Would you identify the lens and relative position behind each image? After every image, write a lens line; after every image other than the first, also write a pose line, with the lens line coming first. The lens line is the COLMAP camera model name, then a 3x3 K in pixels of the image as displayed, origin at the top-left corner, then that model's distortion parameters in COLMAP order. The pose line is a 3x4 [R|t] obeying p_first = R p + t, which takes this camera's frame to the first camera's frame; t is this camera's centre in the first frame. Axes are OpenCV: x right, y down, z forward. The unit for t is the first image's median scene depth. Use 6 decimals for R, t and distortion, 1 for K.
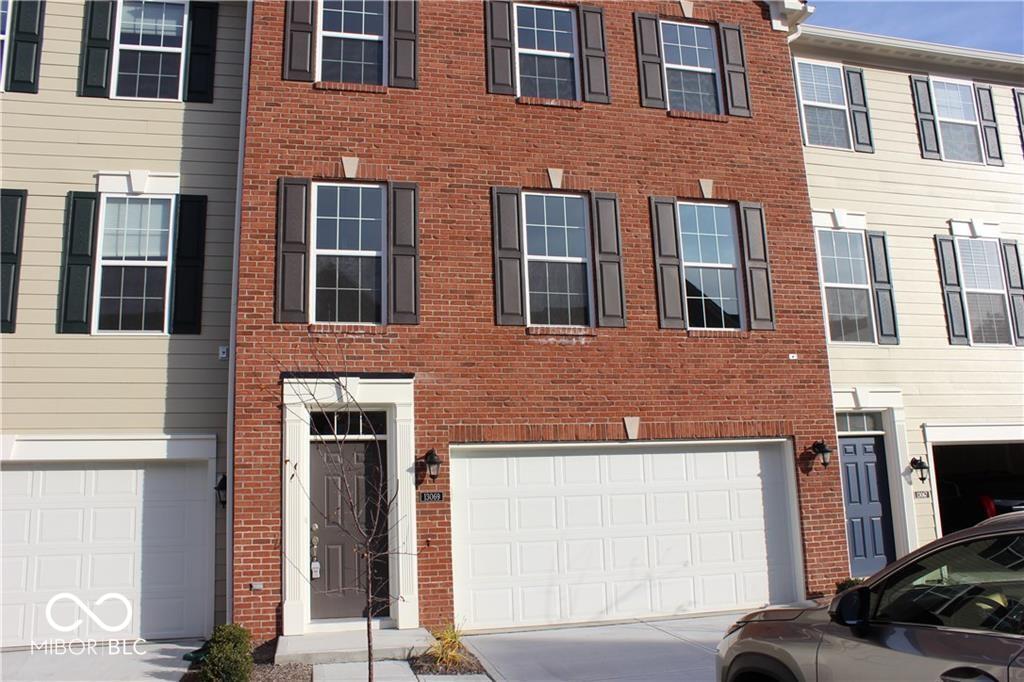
lens RADIAL K [[853.6, 0, 518.5], [0, 853.6, 341.4], [0, 0, 1]] dist [-0.153259, 0.094798]
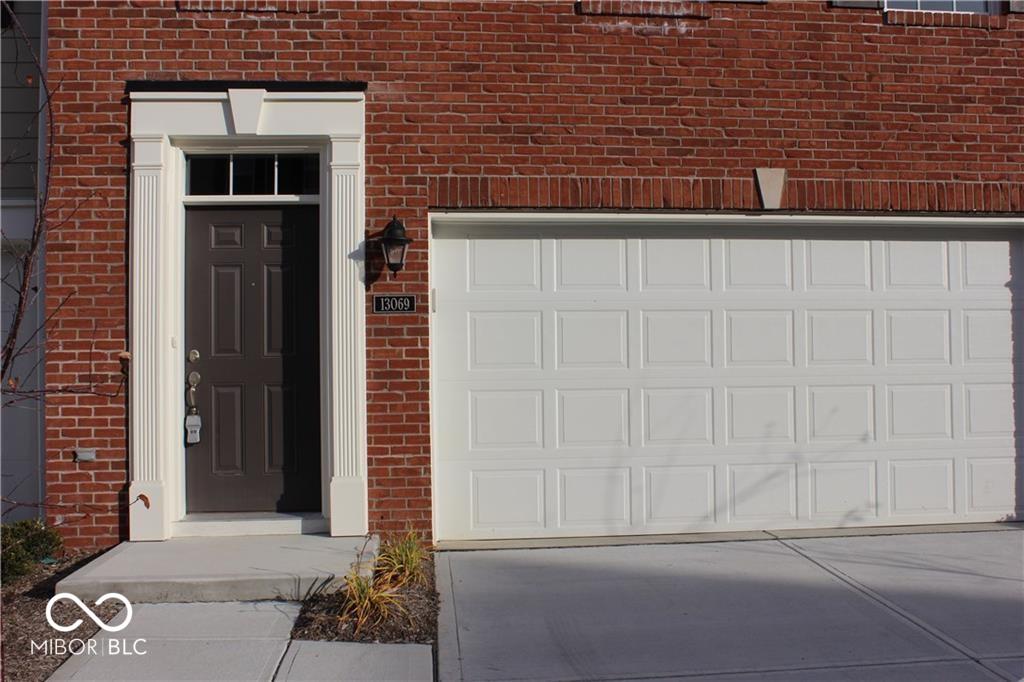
lens RADIAL K [[1065.7, 0, 513.7], [0, 1065.7, 331.8], [0, 0, 1]] dist [-0.074406, 0.000000]
pose [[0.989648, 0.018958, -0.142261, 0.072940], [0.005497, 0.985503, 0.169572, 0.080681], [0.143413, -0.168598, 0.975196, 0.317578]]
